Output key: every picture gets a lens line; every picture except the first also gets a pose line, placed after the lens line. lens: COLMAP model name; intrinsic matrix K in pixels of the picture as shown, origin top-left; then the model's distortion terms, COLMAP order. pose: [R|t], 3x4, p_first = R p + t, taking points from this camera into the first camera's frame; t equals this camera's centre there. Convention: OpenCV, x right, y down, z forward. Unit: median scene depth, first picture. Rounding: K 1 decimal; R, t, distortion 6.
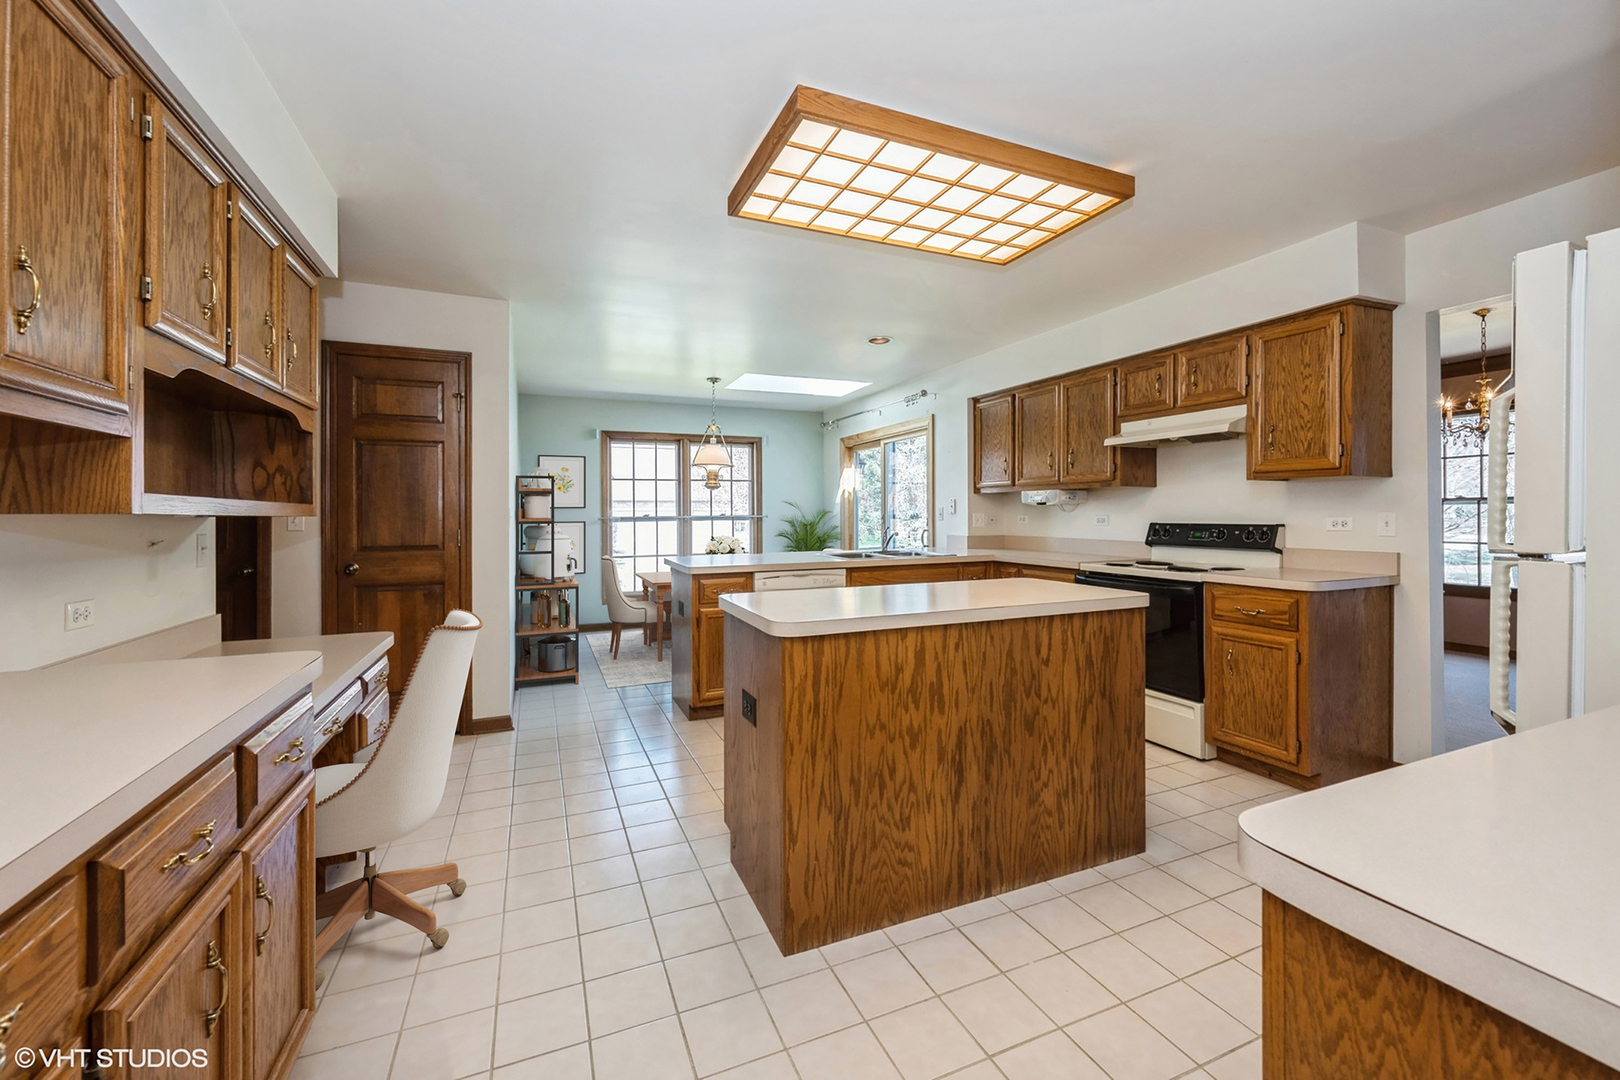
lens RADIAL K [[644.8, 0, 808.9], [0, 644.8, 522.9], [0, 0, 1]] dist [-0.003595, -0.000111]
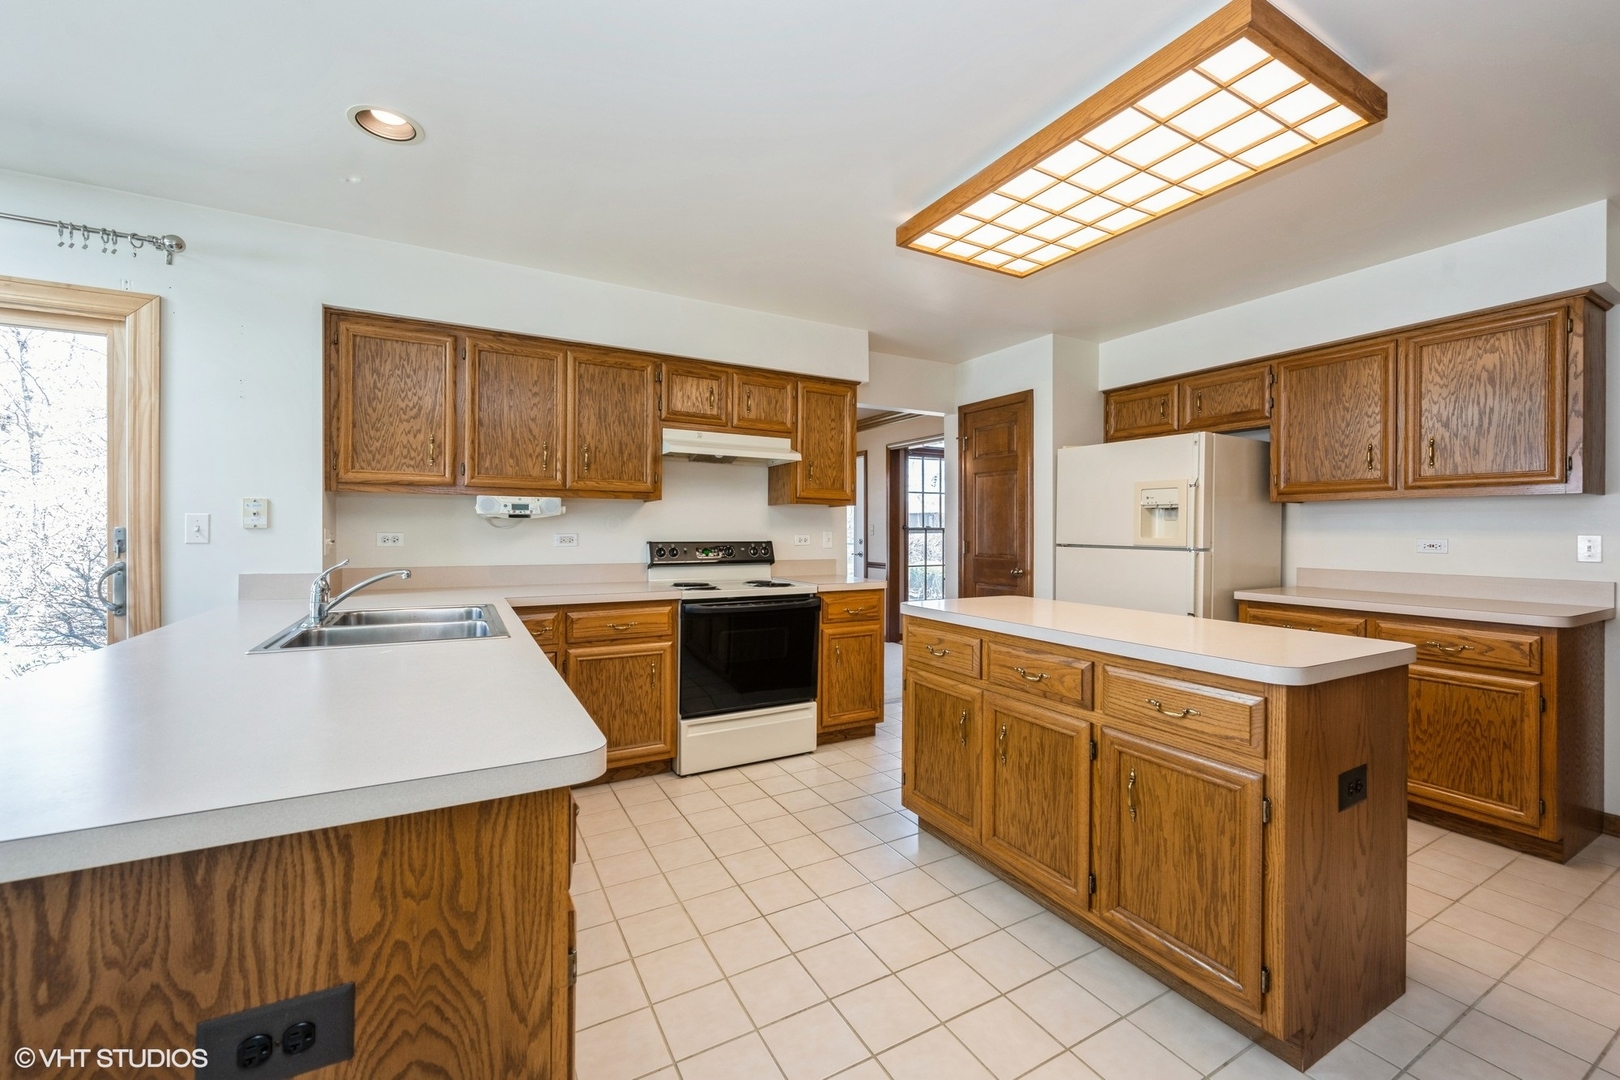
lens RADIAL K [[644.8, 0, 808.0], [0, 644.8, 534.9], [0, 0, 1]] dist [-0.003595, -0.000111]
pose [[-0.104877, -0.006557, 0.994464, -0.499262], [0.009119, 0.999930, 0.007554, -0.018158], [-0.994443, 0.009860, -0.104810, 1.107398]]
